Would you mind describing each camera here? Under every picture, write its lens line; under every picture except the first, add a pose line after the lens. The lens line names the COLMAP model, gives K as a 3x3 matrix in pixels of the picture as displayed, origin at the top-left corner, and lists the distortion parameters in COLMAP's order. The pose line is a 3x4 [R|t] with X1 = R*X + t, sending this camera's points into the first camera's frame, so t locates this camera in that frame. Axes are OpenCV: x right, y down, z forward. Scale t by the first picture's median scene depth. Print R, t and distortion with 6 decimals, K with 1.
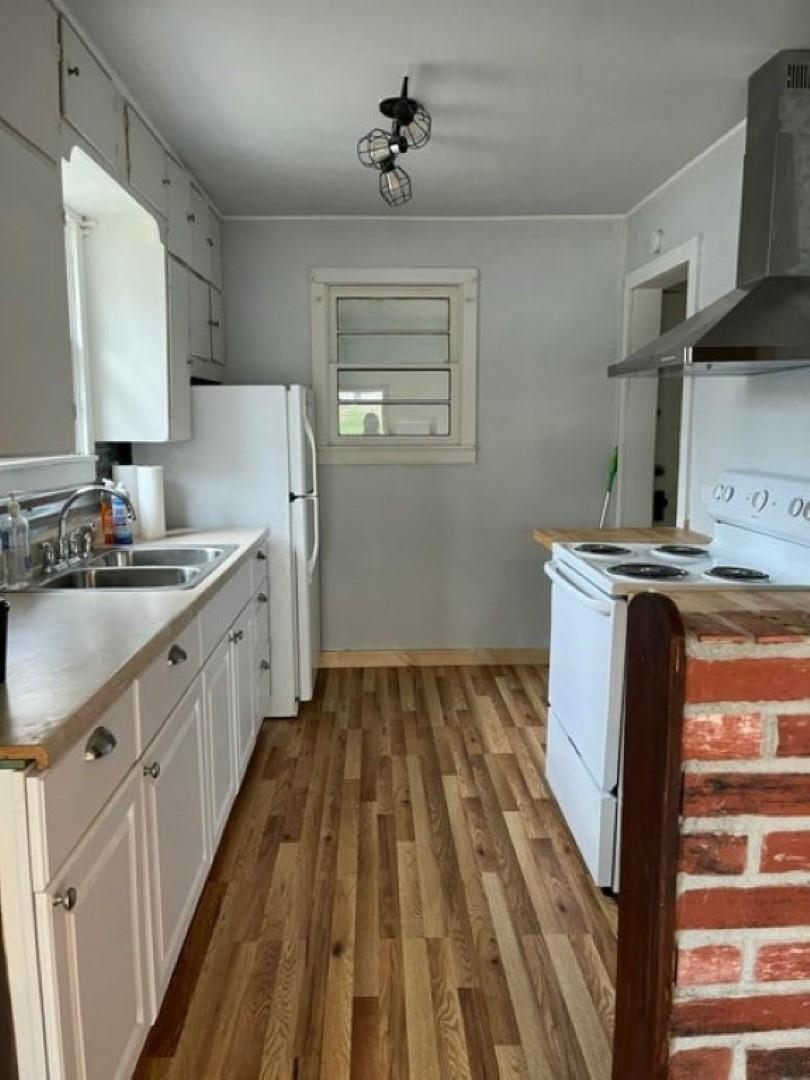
lens RADIAL K [[828.6, 0, 406.5], [0, 828.6, 539.8], [0, 0, 1]] dist [0.041009, -0.088870]
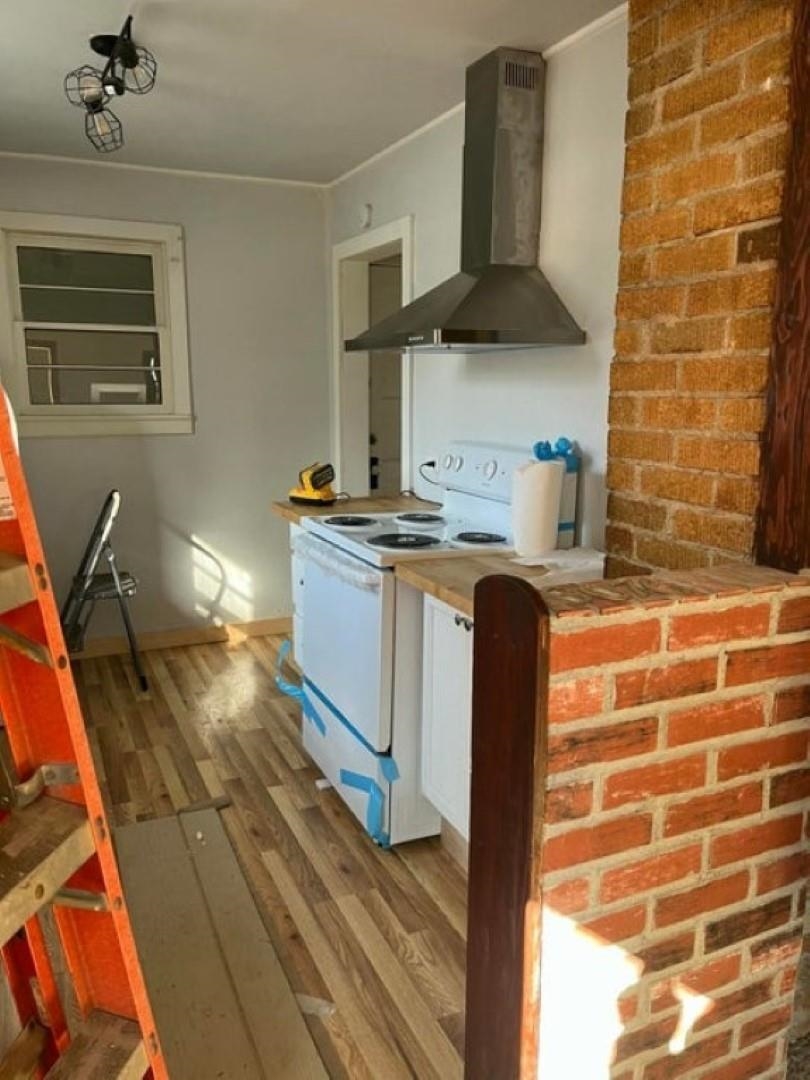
lens RADIAL K [[828.6, 0, 409.7], [0, 828.6, 544.5], [0, 0, 1]] dist [0.041009, -0.088870]
pose [[0.917079, -0.066889, 0.393055, -0.111762], [0.045120, 0.996905, 0.064378, -0.024117], [-0.396145, -0.041305, 0.917259, 0.029232]]
